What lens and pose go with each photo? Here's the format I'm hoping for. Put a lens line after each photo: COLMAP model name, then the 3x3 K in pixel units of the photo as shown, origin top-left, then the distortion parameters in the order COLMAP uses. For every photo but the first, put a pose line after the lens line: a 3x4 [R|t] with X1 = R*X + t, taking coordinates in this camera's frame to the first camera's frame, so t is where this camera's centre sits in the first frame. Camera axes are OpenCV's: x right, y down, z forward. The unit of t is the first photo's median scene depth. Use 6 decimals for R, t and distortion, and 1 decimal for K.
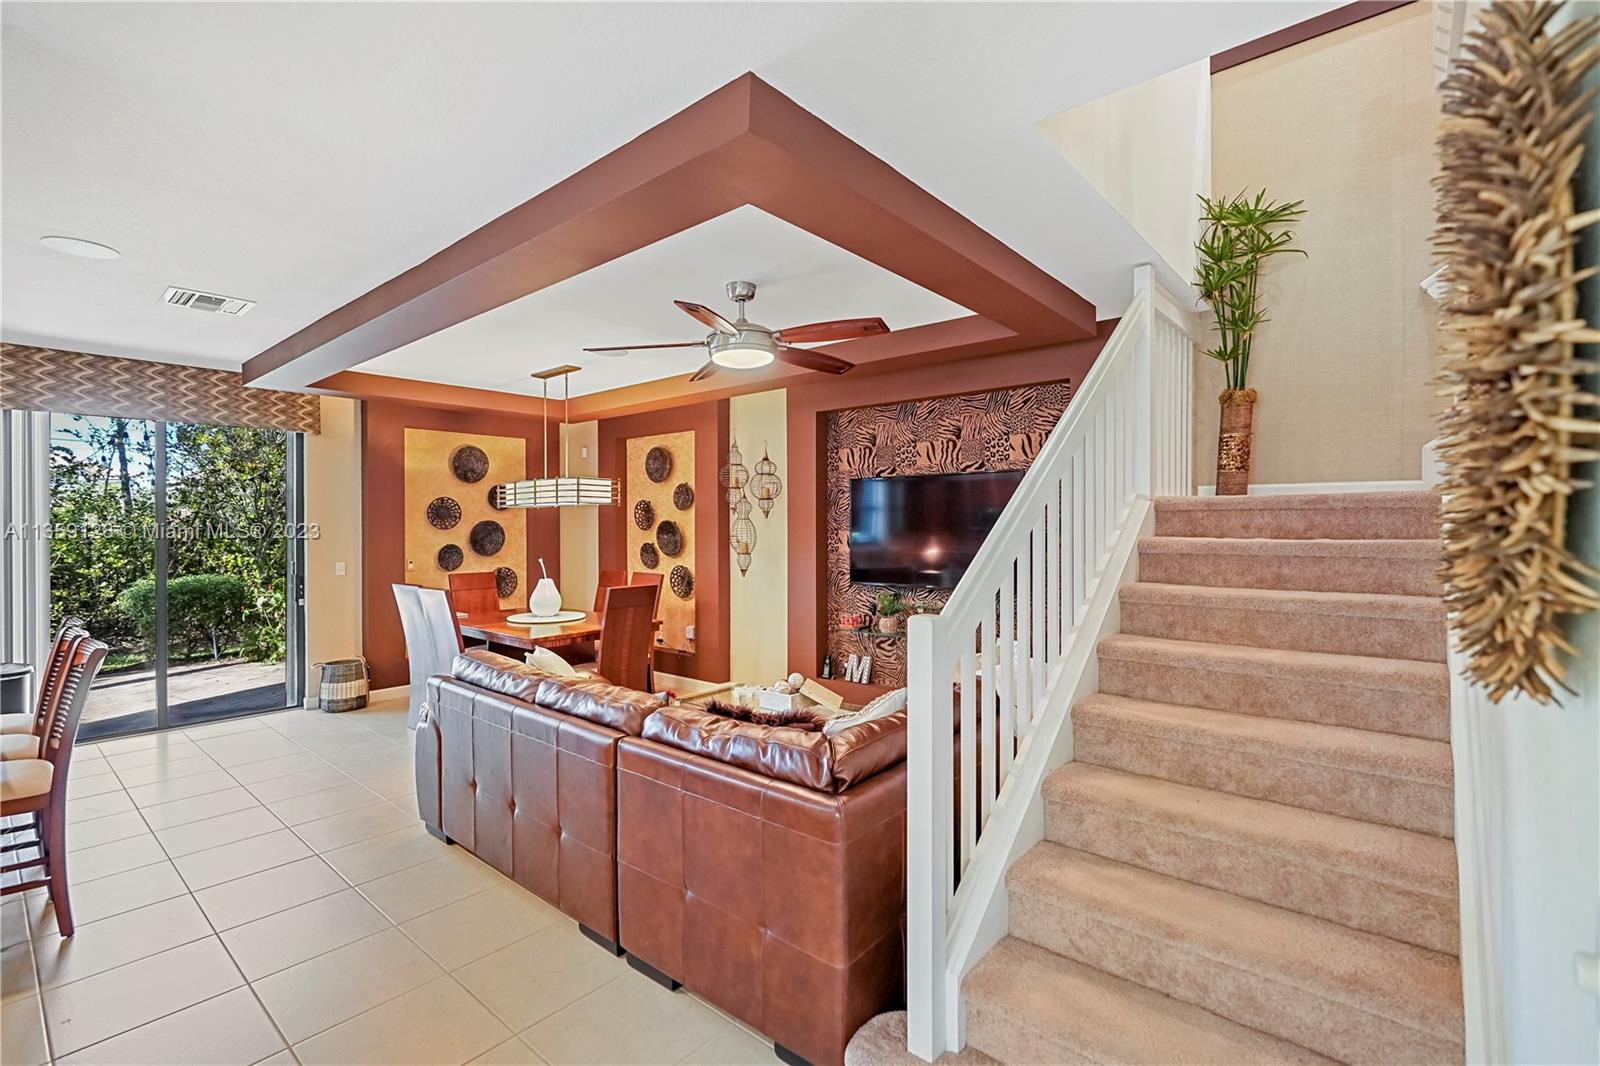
lens RADIAL K [[730.8, 0, 801.5], [0, 730.8, 532.8], [0, 0, 1]] dist [-0.004914, 0.000457]
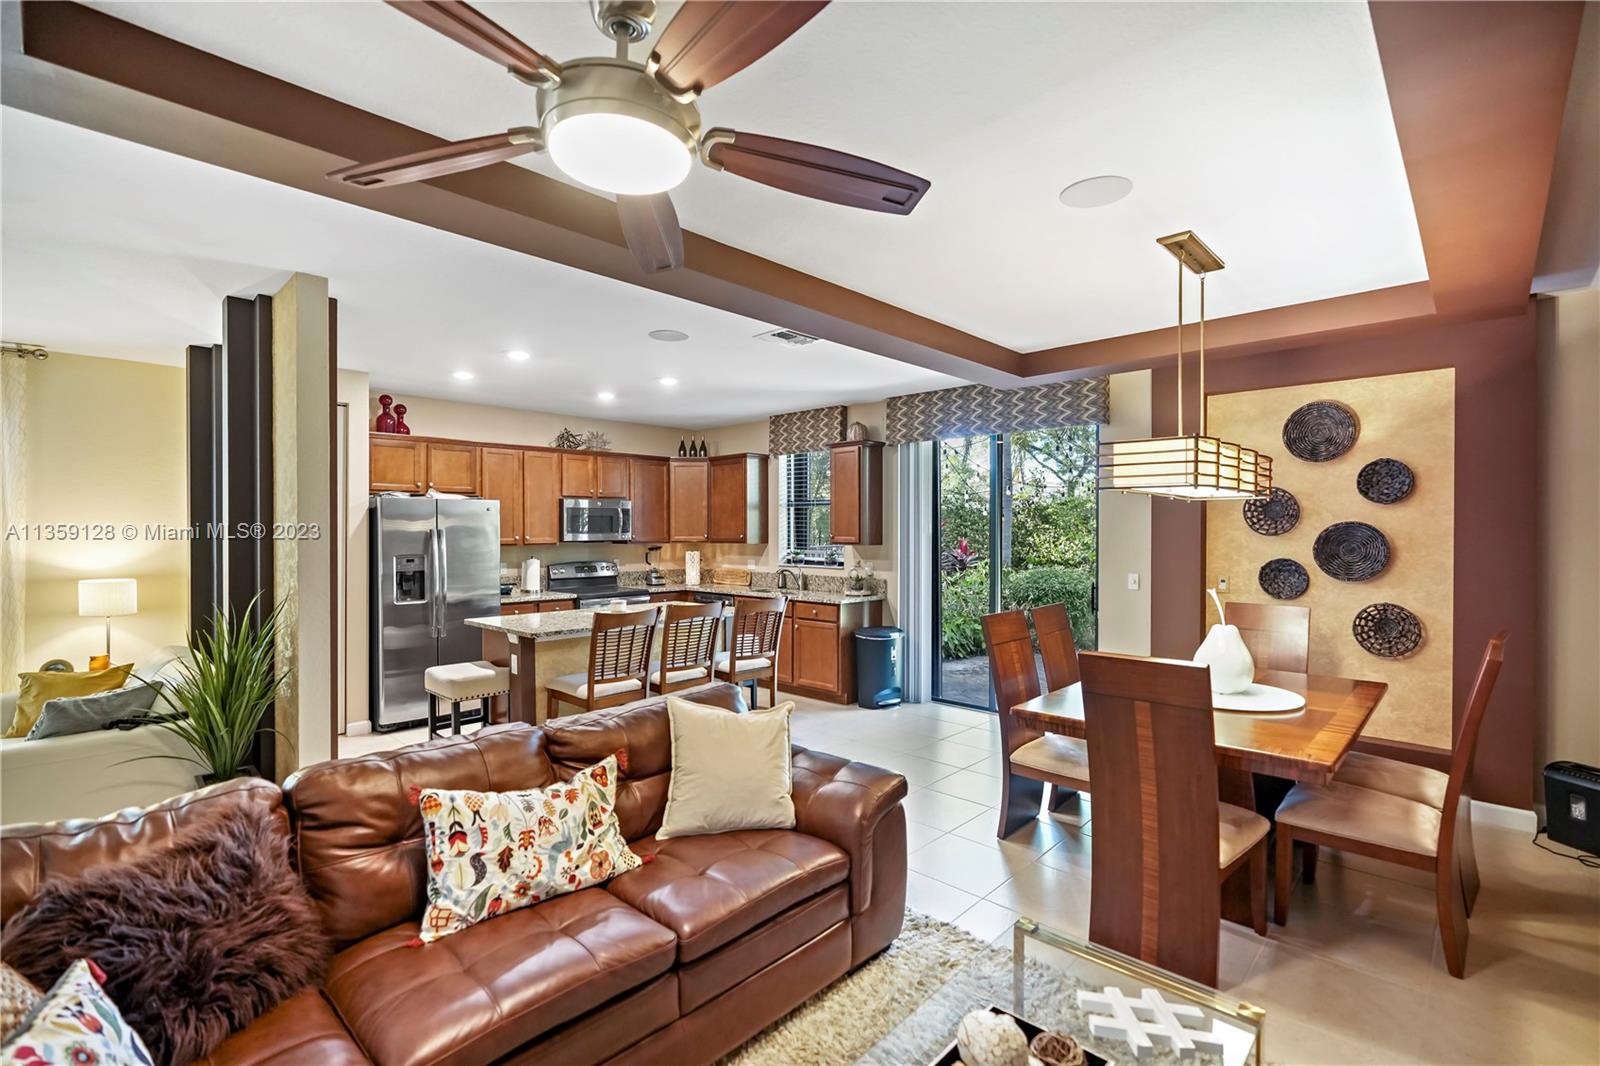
lens RADIAL K [[722.2, 0, 800.0], [0, 722.2, 533.0], [0, 0, 1]] dist [-0.009243, -0.000130]
pose [[-0.056598, 0.007464, -0.998369, 0.211181], [-0.011397, 0.999902, 0.008122, -0.008194], [0.998332, 0.011838, -0.056507, 0.677105]]
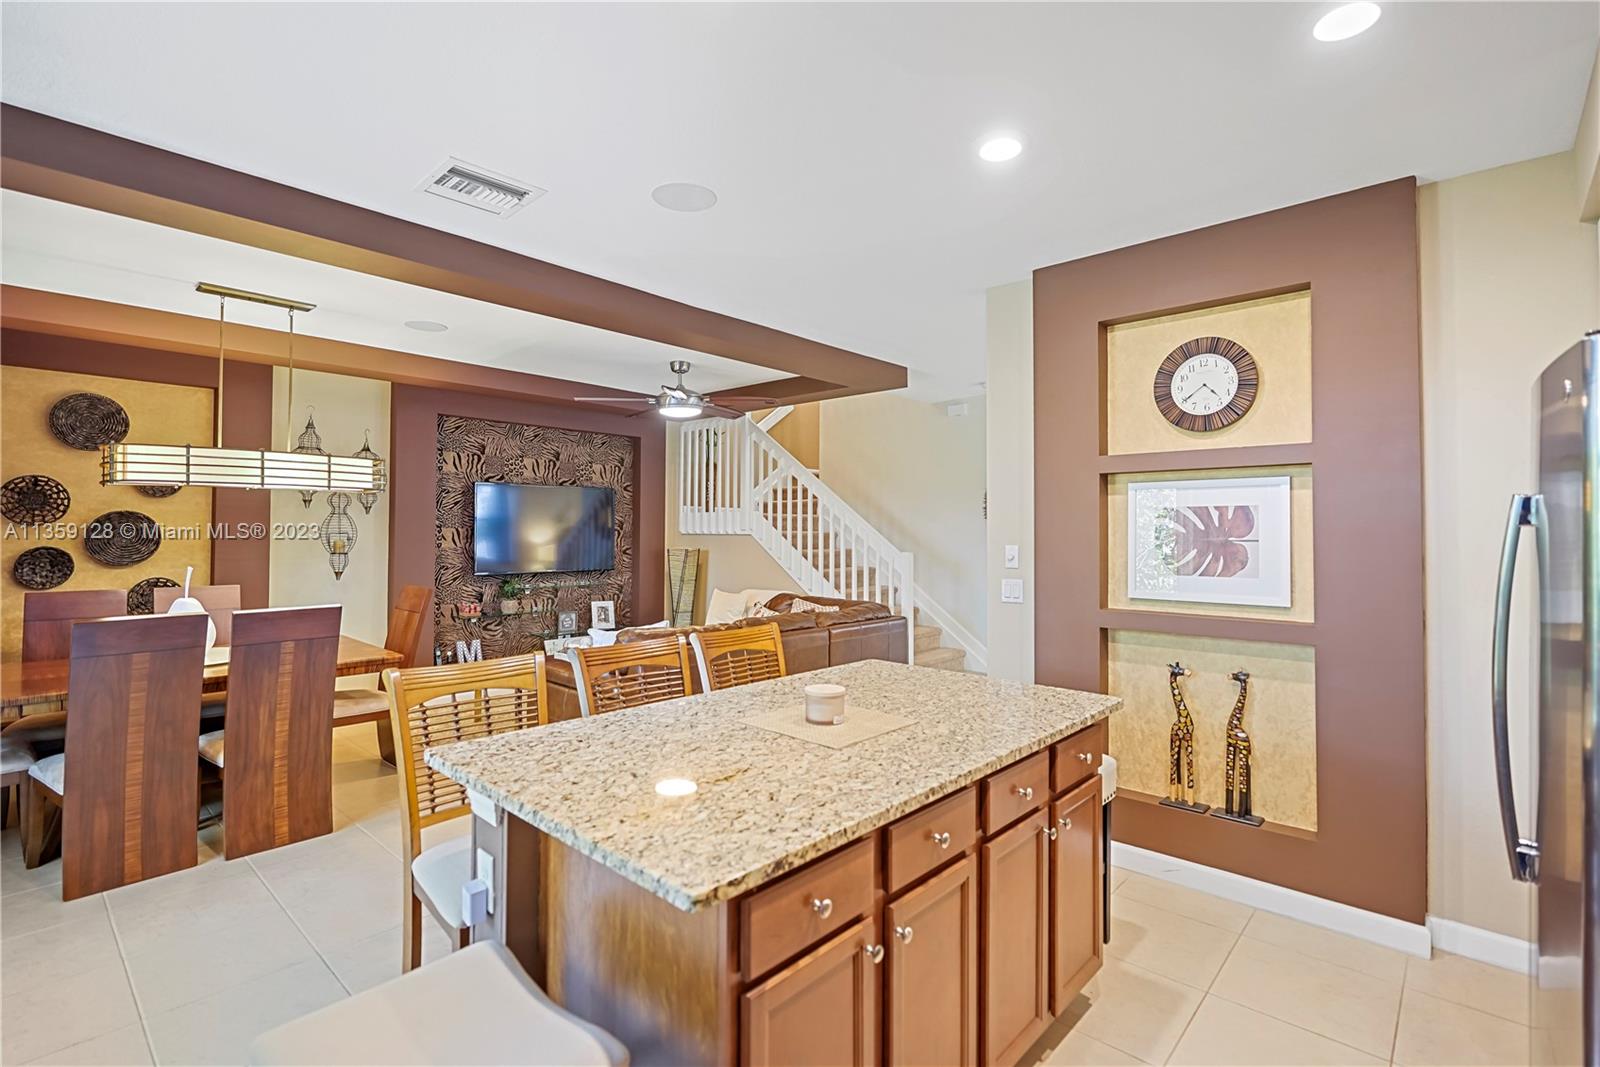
lens RADIAL K [[744.5, 0, 795.1], [0, 744.5, 518.1], [0, 0, 1]] dist [-0.001790, 0.001021]
pose [[0.037890, 0.022933, 0.999019, -0.945675], [0.007104, 0.999705, -0.023218, 0.010849], [-0.999257, 0.007976, 0.037716, 0.421753]]
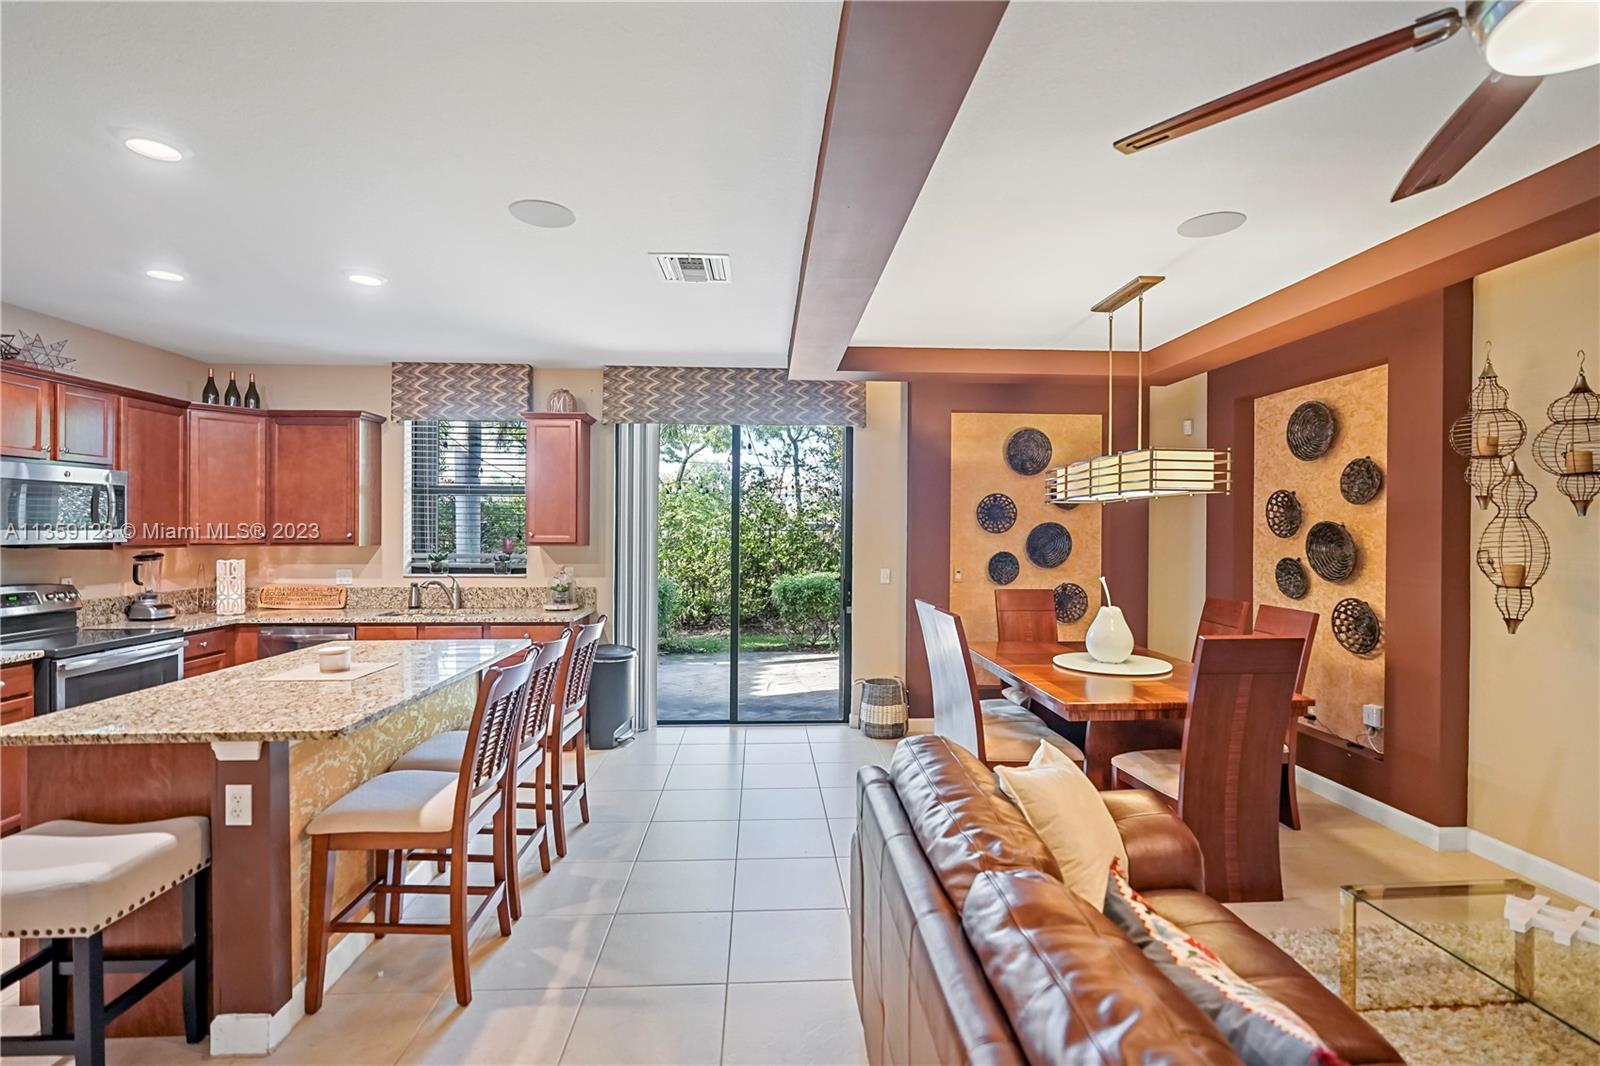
lens RADIAL K [[730.8, 0, 801.5], [0, 730.8, 532.8], [0, 0, 1]] dist [-0.004914, 0.000457]
pose [[0.691605, 0.008481, -0.722226, -0.056275], [-0.014911, 0.999886, -0.002537, 0.000331], [0.722122, 0.012524, 0.691652, 0.309404]]
